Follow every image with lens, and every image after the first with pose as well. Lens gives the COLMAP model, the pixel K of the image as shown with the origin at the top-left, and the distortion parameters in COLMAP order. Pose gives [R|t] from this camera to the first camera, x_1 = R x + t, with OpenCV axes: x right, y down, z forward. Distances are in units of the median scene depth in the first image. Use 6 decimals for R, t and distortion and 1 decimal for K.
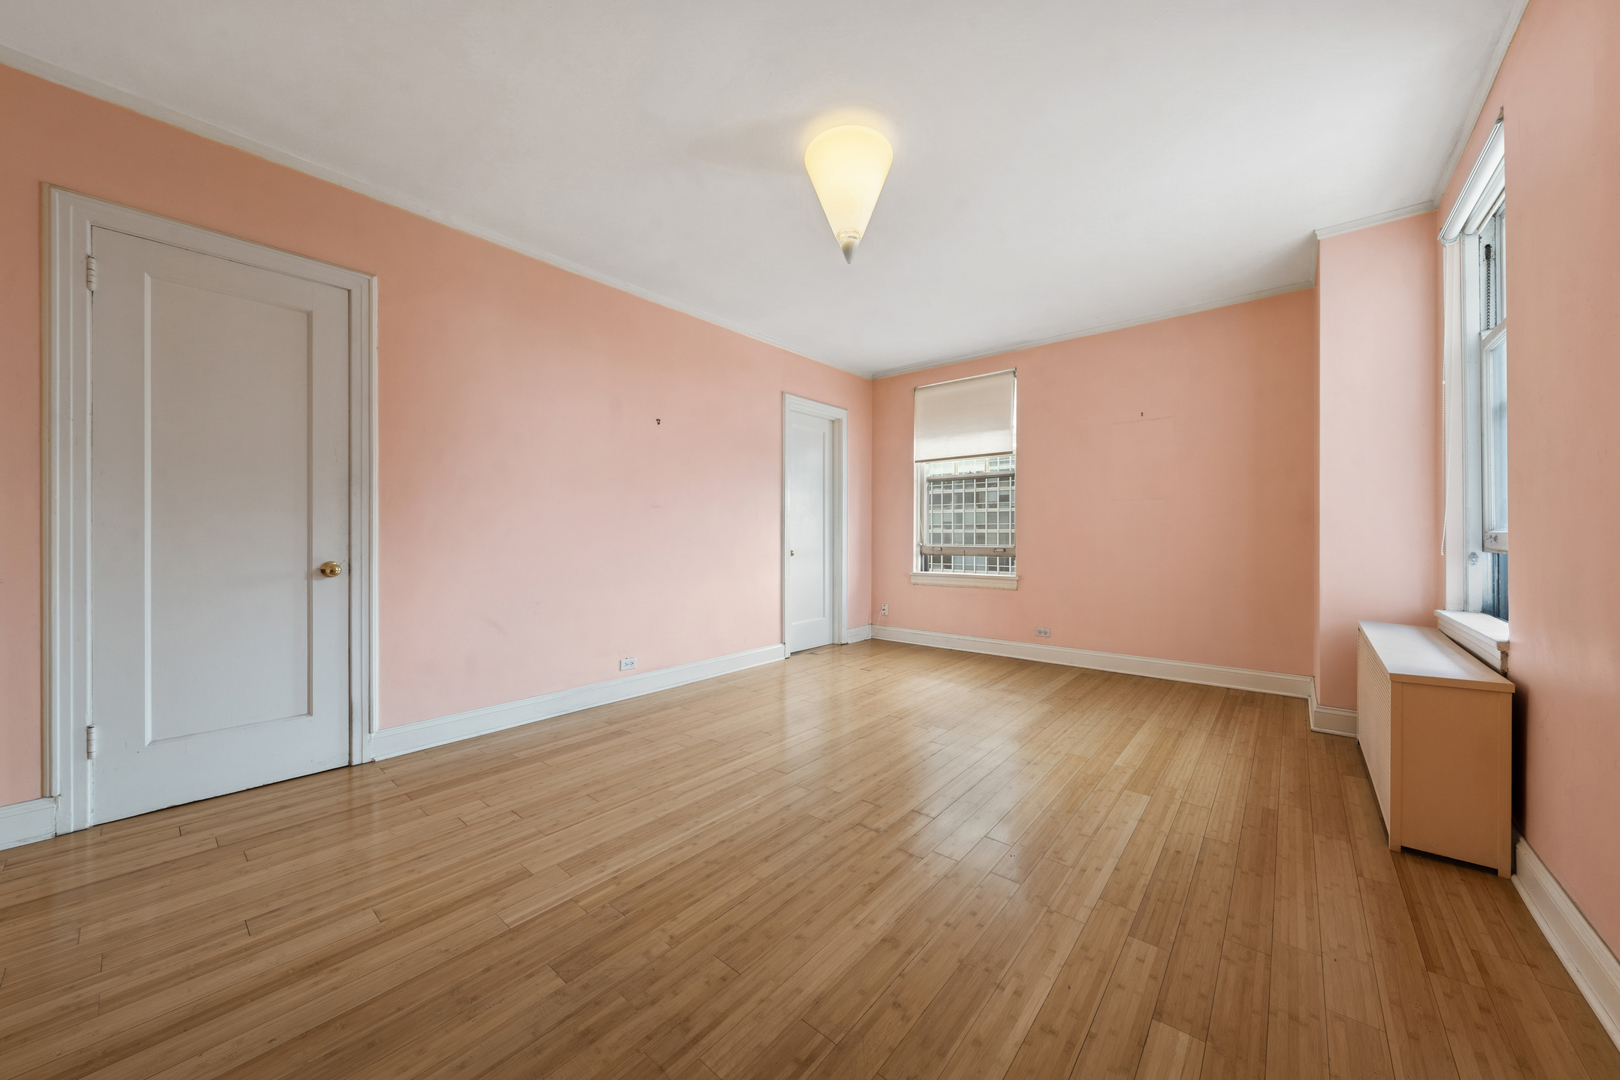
lens RADIAL K [[567.4, 0, 815.9], [0, 567.4, 534.3], [0, 0, 1]] dist [0.005911, -0.000156]
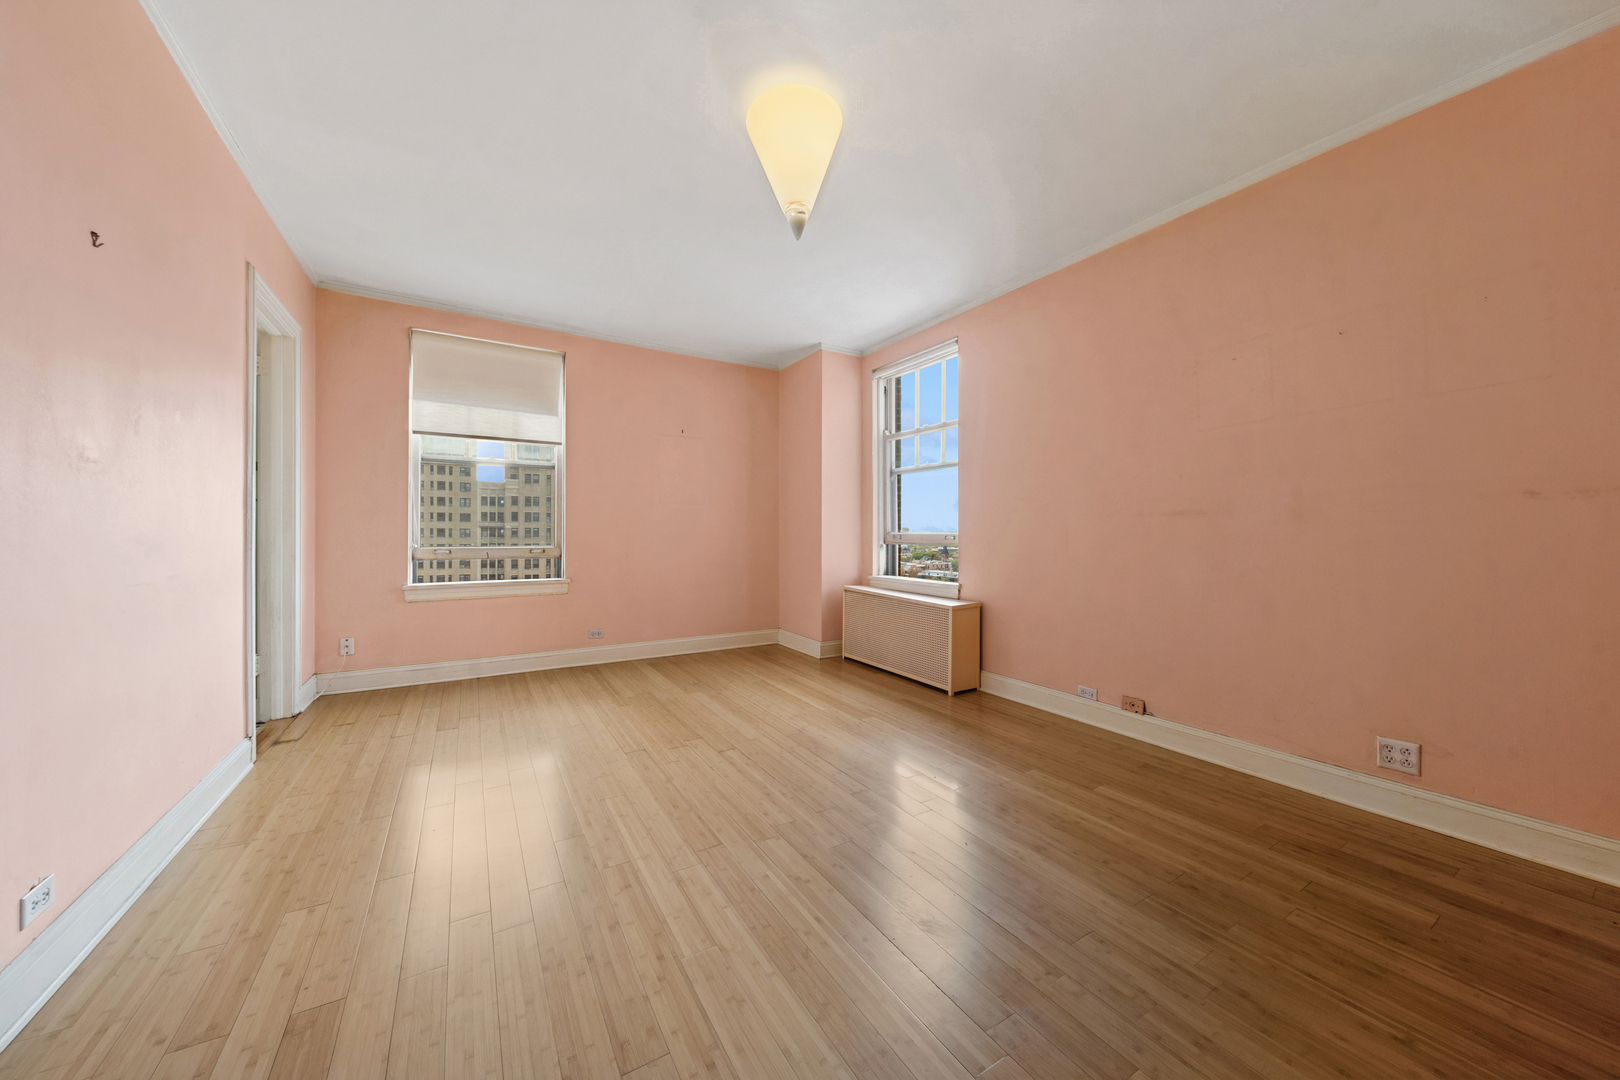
lens RADIAL K [[562.6, 0, 809.8], [0, 562.6, 531.0], [0, 0, 1]] dist [0.017294, -0.008631]
pose [[0.315217, 0.006518, 0.948997, -0.740186], [-0.005752, 0.999971, -0.004957, -0.002138], [-0.949002, -0.003897, 0.315246, 0.636952]]
